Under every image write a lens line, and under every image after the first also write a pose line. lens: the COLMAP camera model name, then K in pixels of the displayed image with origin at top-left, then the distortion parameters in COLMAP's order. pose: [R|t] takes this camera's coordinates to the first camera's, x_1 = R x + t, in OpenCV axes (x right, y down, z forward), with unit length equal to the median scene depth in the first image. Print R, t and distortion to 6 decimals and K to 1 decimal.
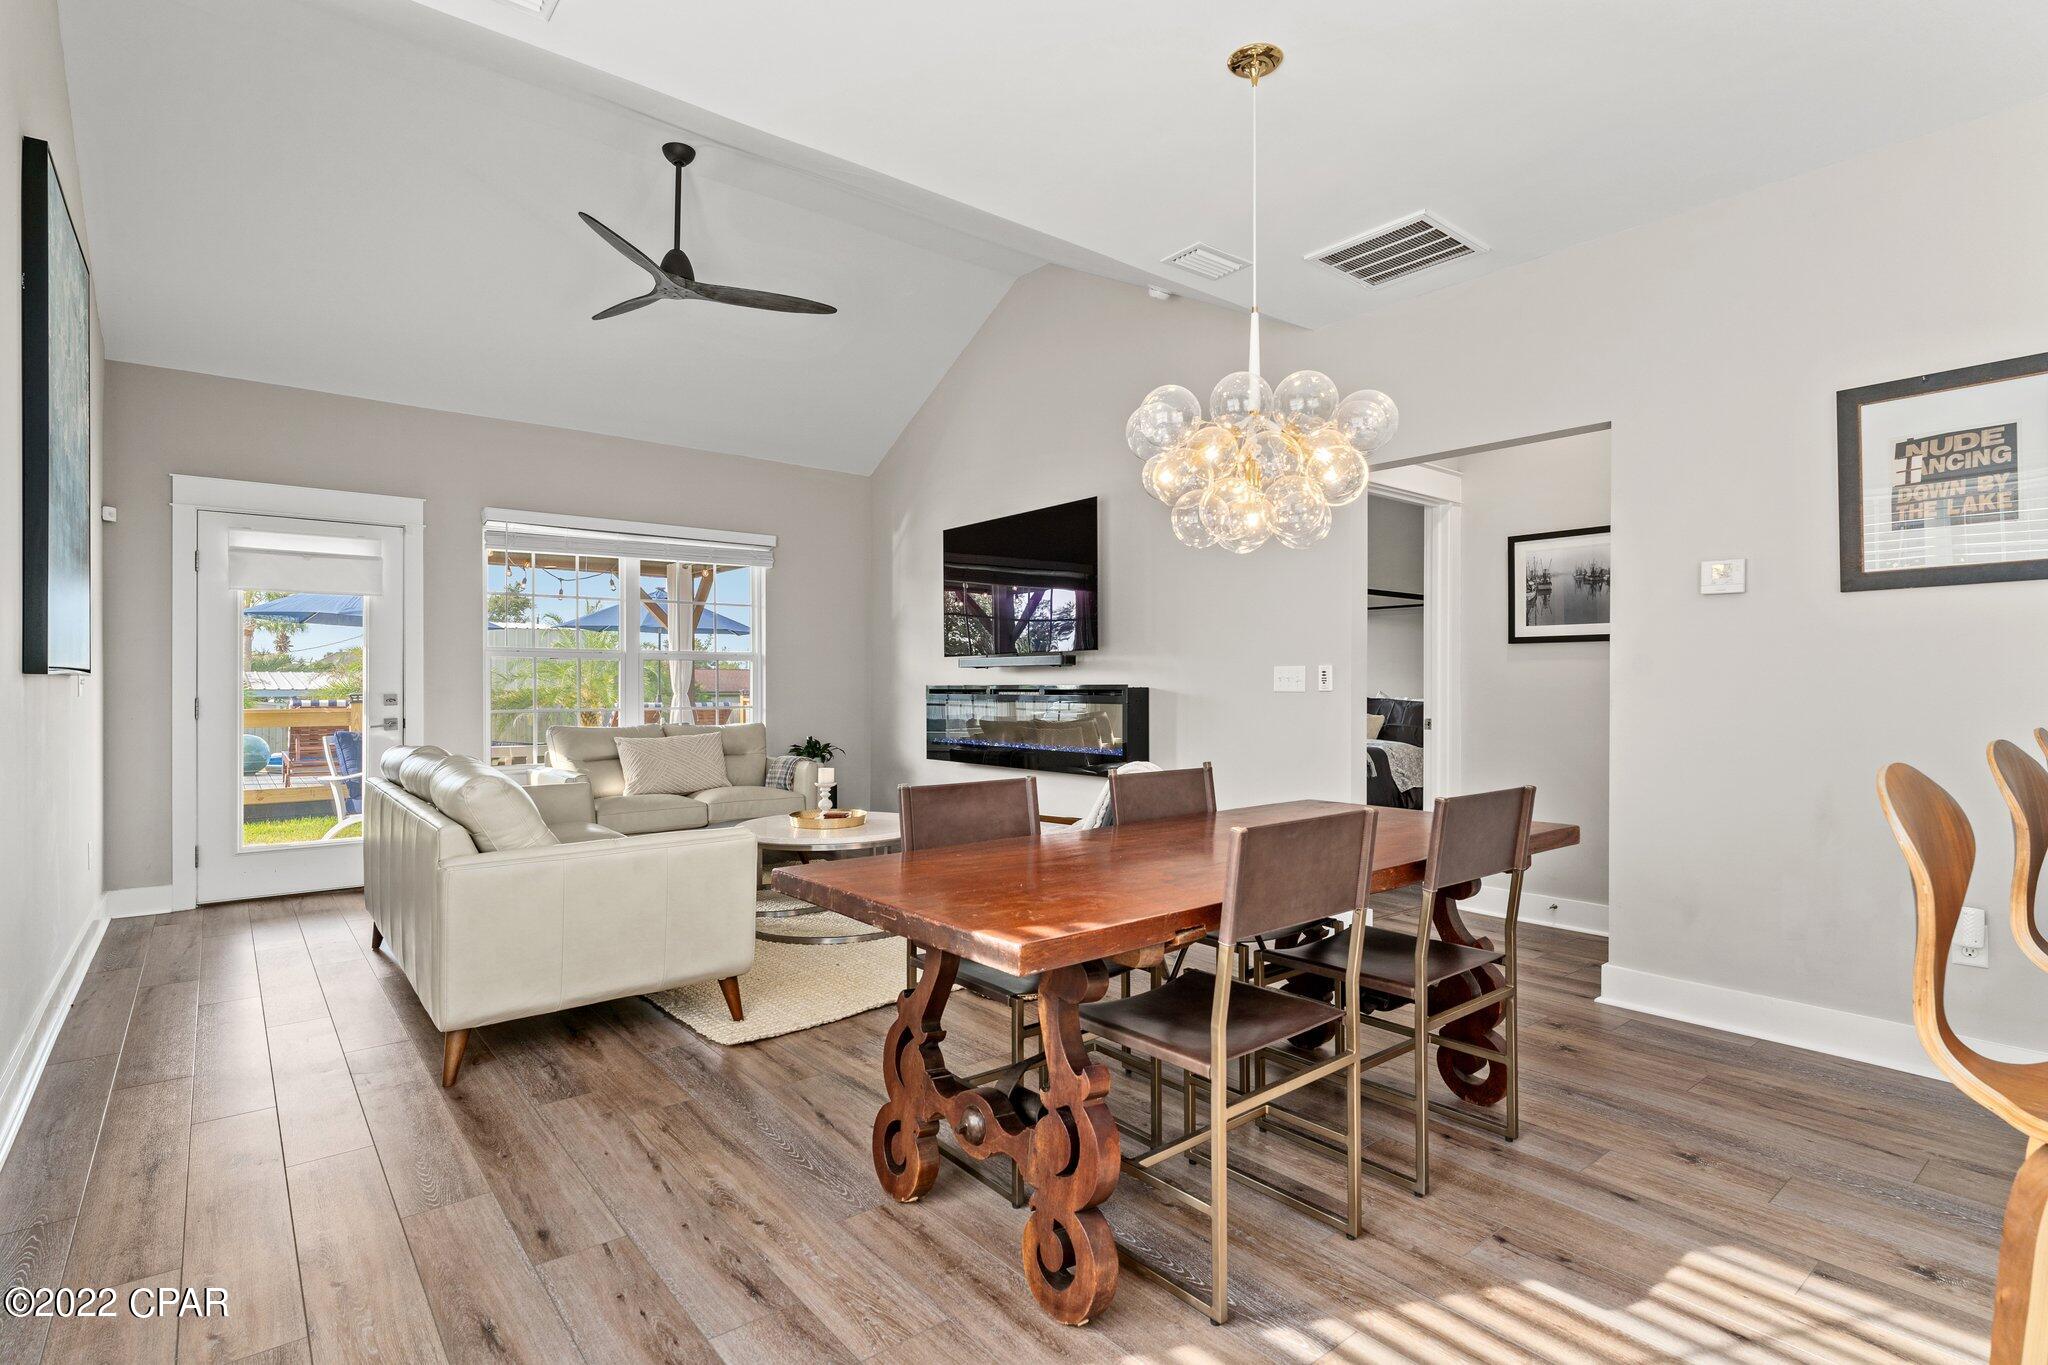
lens RADIAL K [[986.1, 0, 1018.2], [0, 986.1, 684.8], [0, 0, 1]] dist [-0.002905, -0.000610]
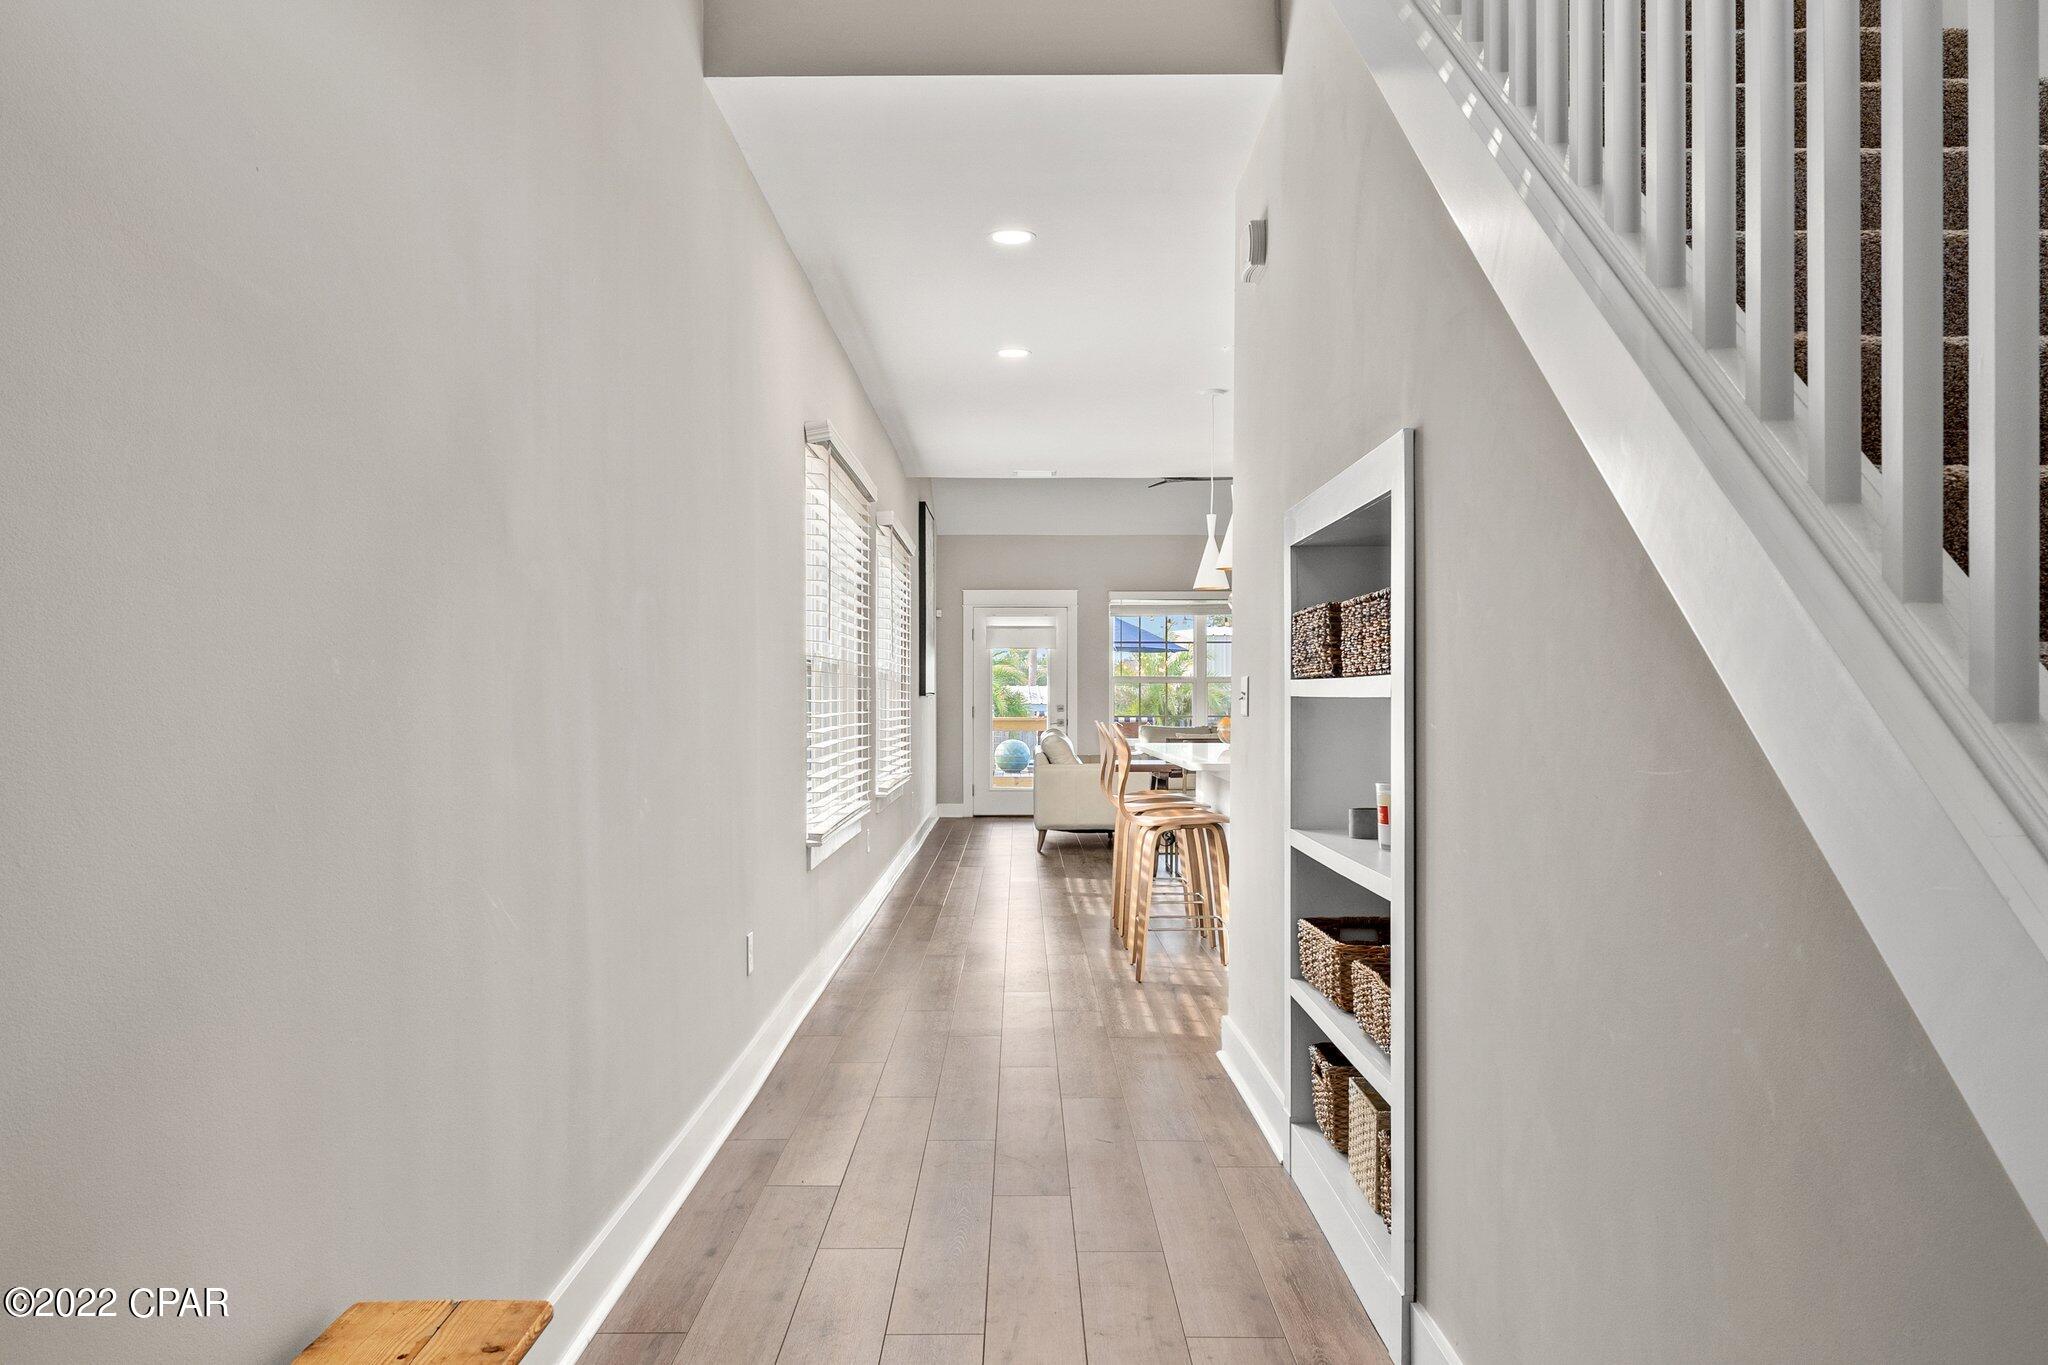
lens RADIAL K [[1483.1, 0, 1024.0], [0, 1483.1, 682.5], [0, 0, 1]] dist [-0.000060, -0.000018]
pose [[0.778836, -0.007447, -0.627183, 0.963116], [0.000543, 0.999937, -0.011199, -0.001431], [0.627227, 0.008382, 0.778791, -1.085915]]
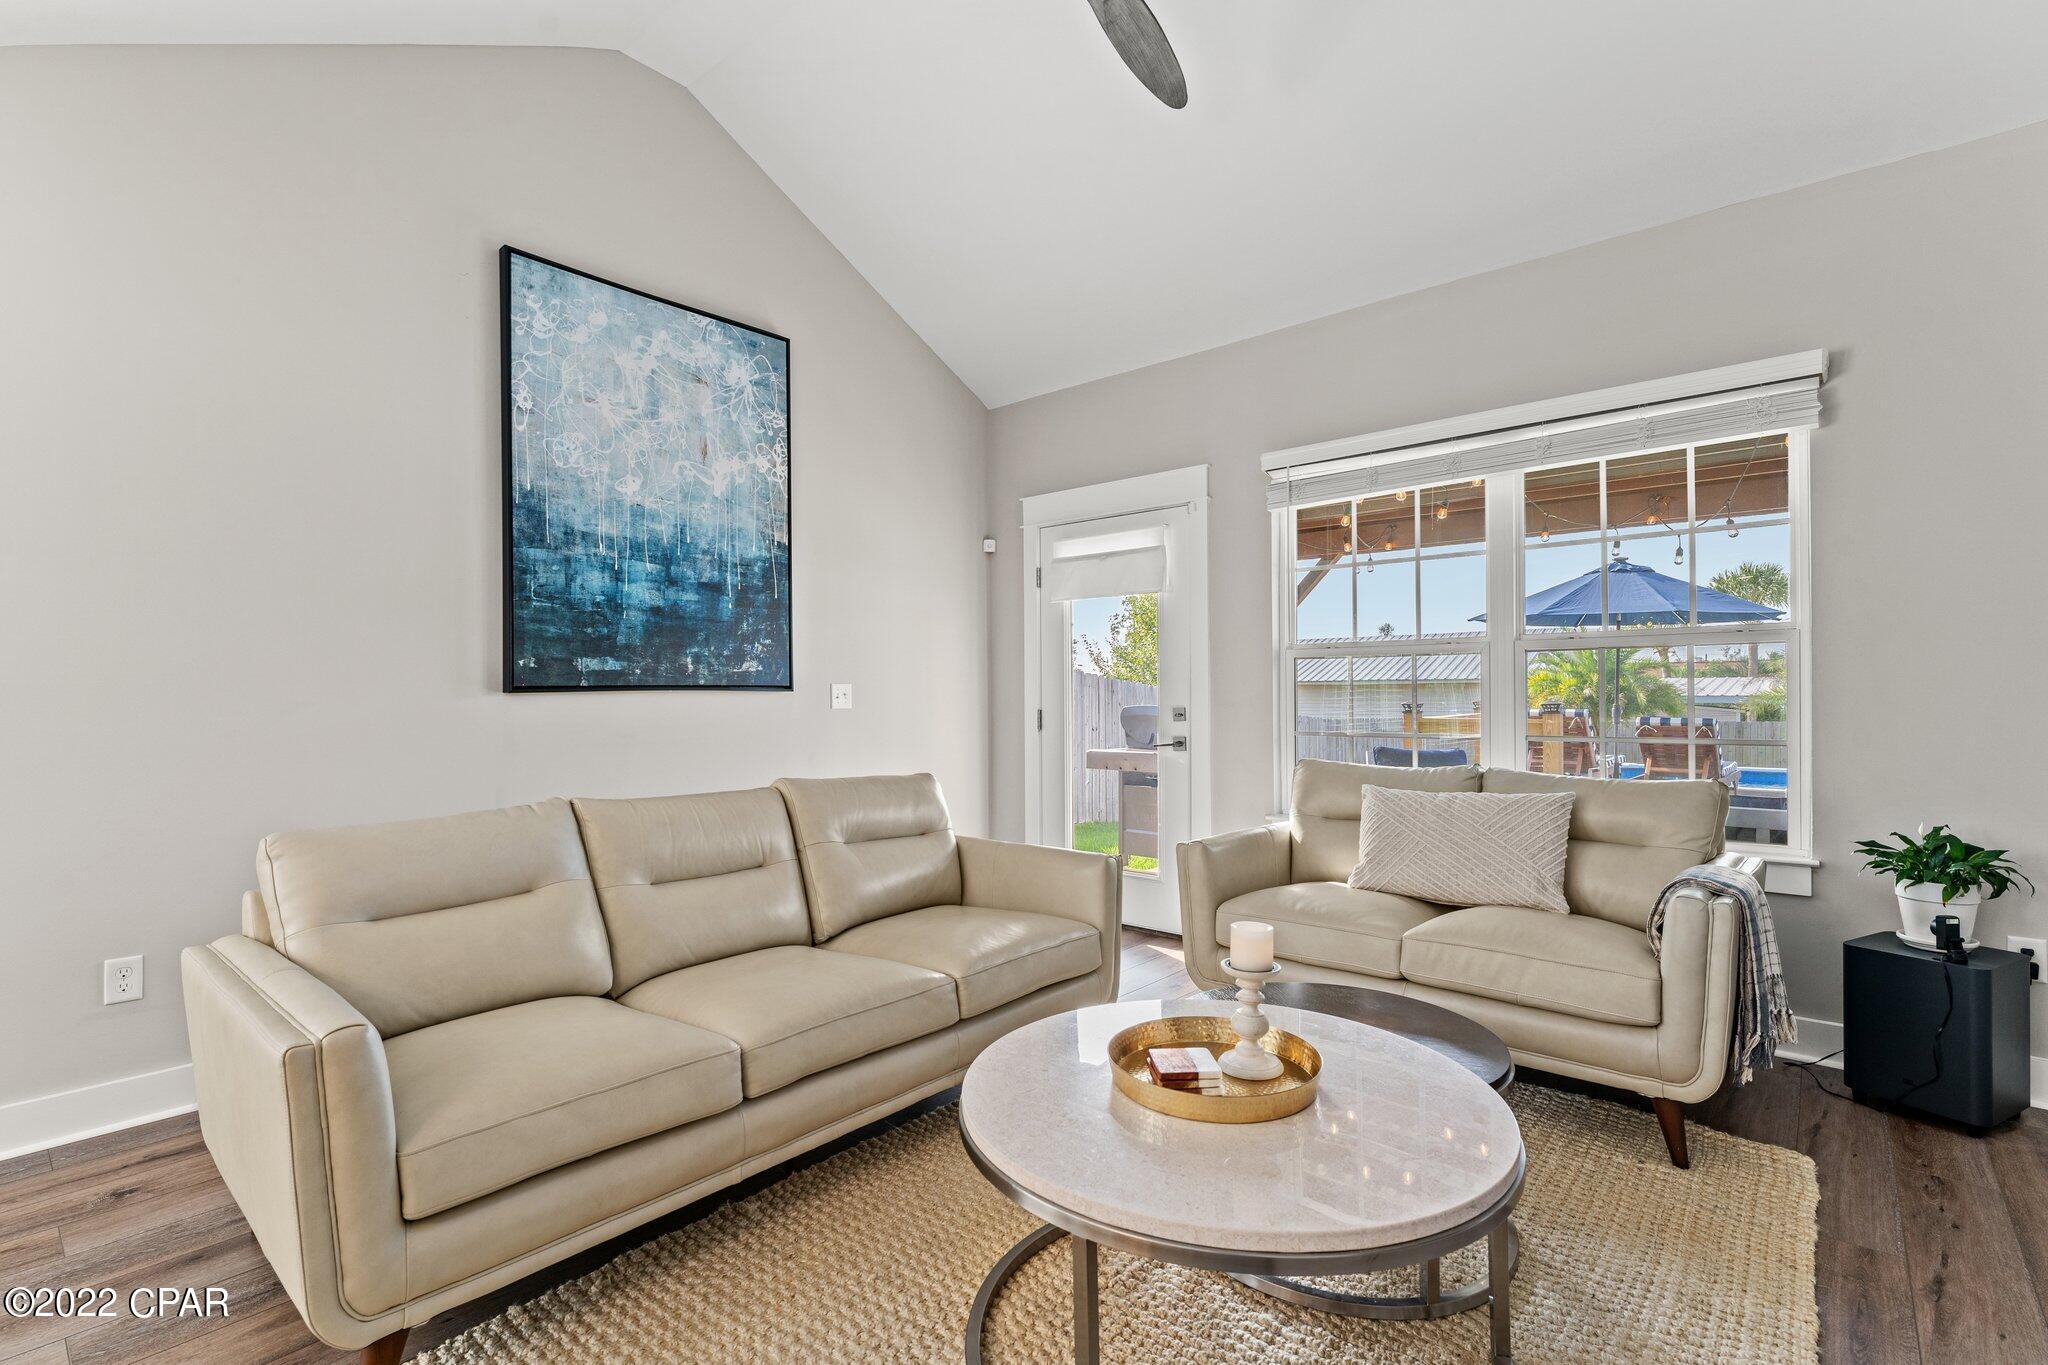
lens RADIAL K [[932.8, 0, 1023.4], [0, 932.8, 690.1], [0, 0, 1]] dist [-0.000811, -0.000348]
pose [[0.171064, -0.007398, -0.985232, 0.118733], [0.006850, 0.999957, -0.006320, -0.001604], [0.985236, -0.005668, 0.171107, 0.757220]]
